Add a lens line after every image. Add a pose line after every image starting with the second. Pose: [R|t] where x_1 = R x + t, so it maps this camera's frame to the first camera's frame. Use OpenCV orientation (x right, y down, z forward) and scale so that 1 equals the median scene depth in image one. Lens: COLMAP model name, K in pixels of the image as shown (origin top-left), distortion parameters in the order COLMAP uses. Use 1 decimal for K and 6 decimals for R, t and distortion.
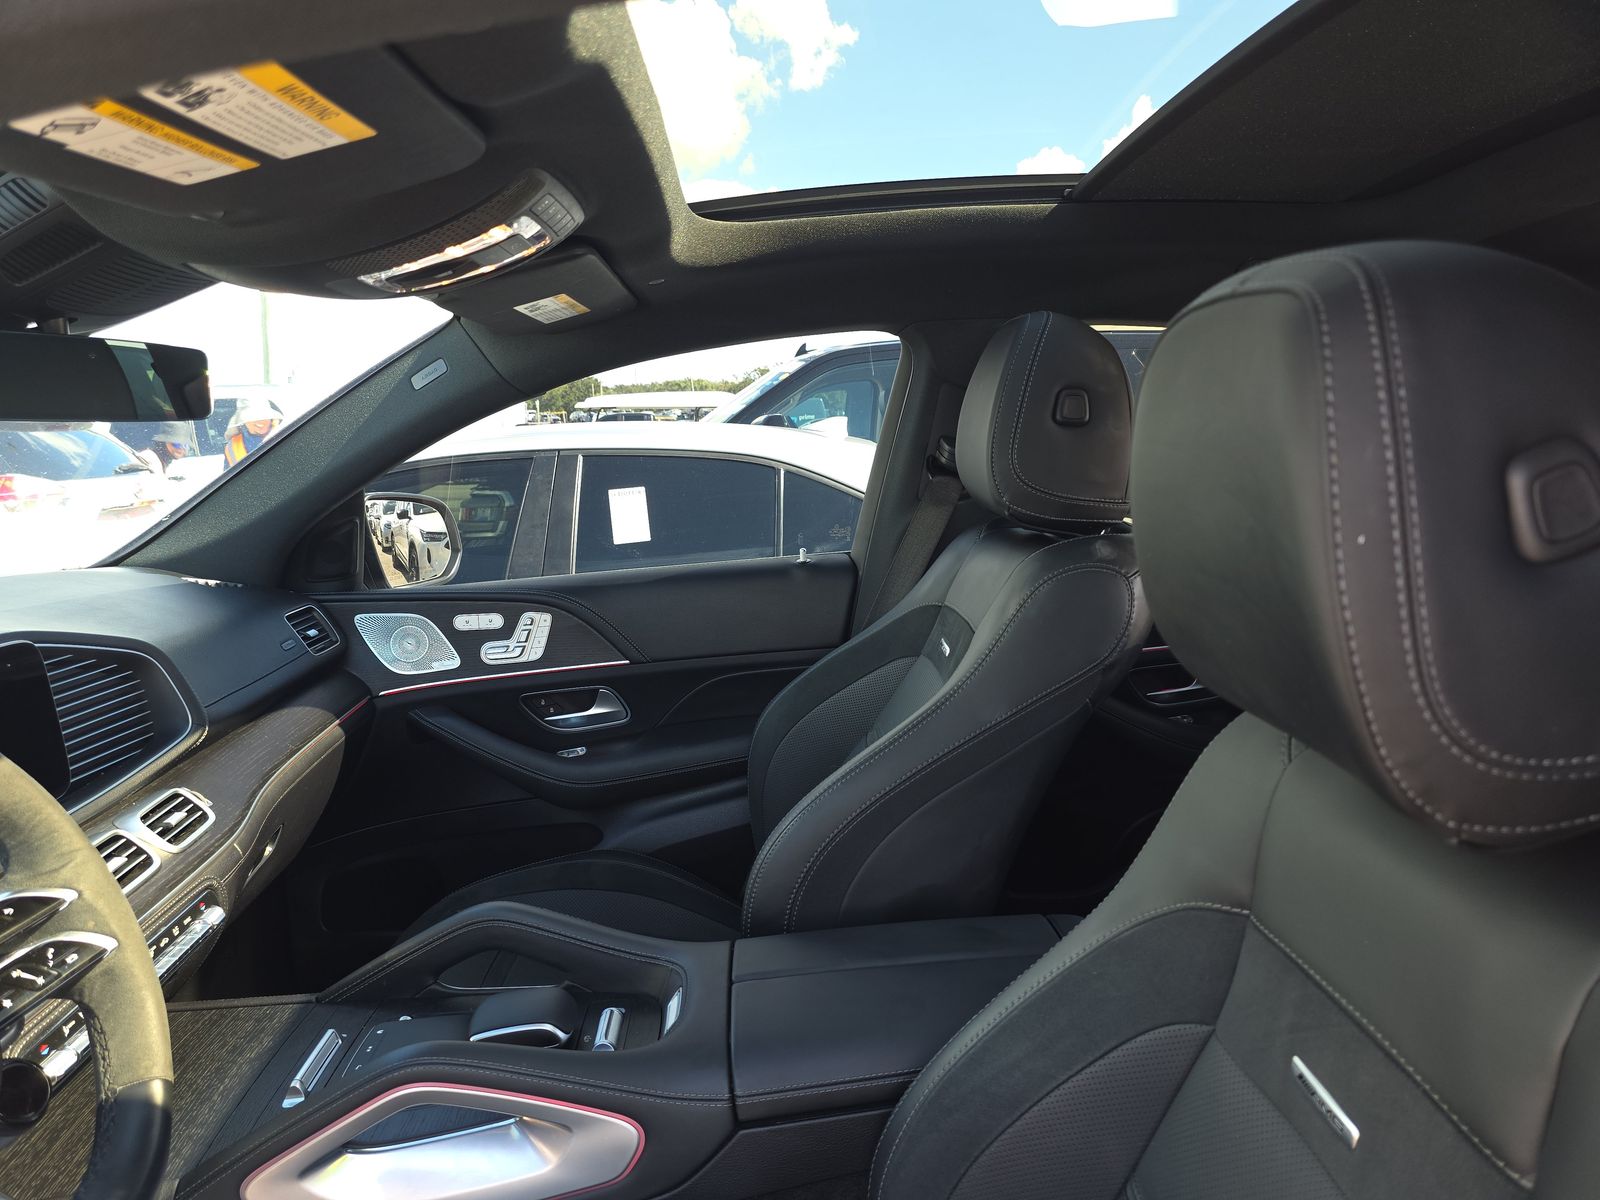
lens RADIAL K [[1144.8, 0, 793.6], [0, 1144.8, 596.3], [0, 0, 1]] dist [0.065305, -0.043534]
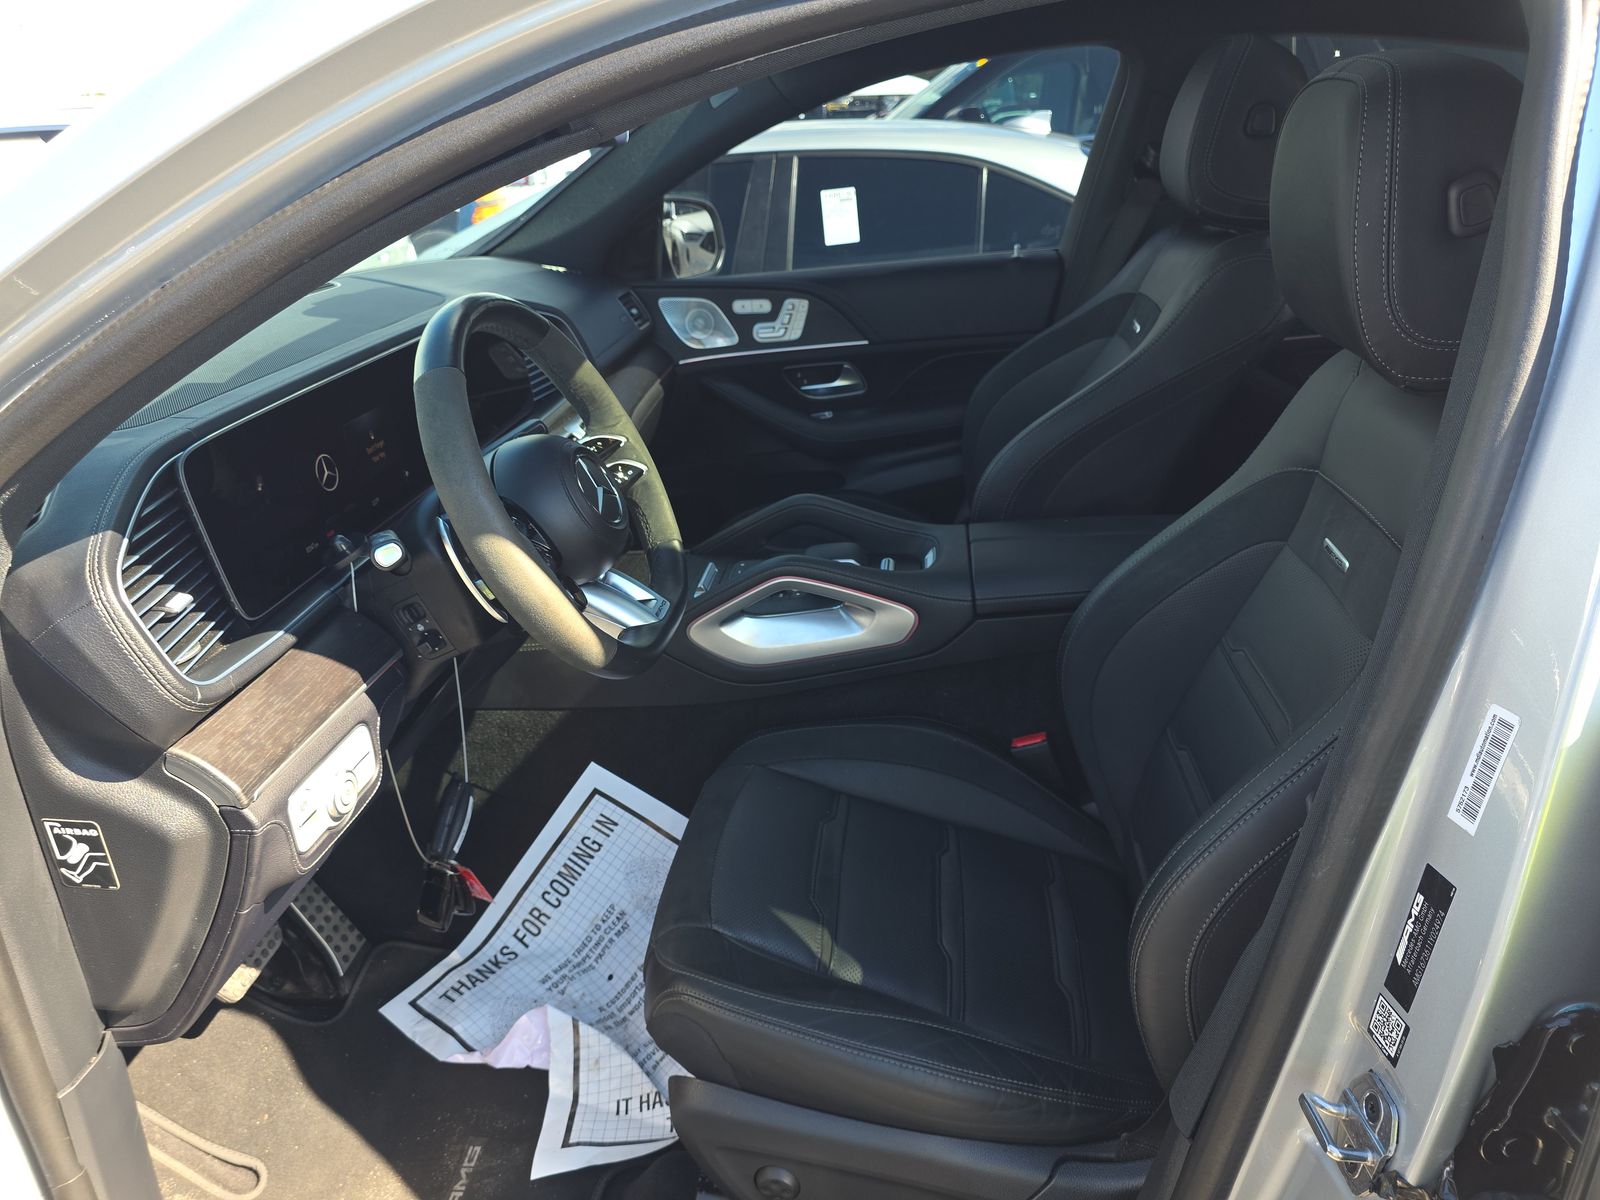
lens RADIAL K [[1144.8, 0, 791.4], [0, 1144.8, 610.6], [0, 0, 1]] dist [0.065305, -0.043534]
pose [[0.989227, 0.049551, -0.137749, -0.044564], [-0.012742, 0.966546, 0.256176, 0.022656], [0.145835, -0.251661, 0.956765, -0.301322]]
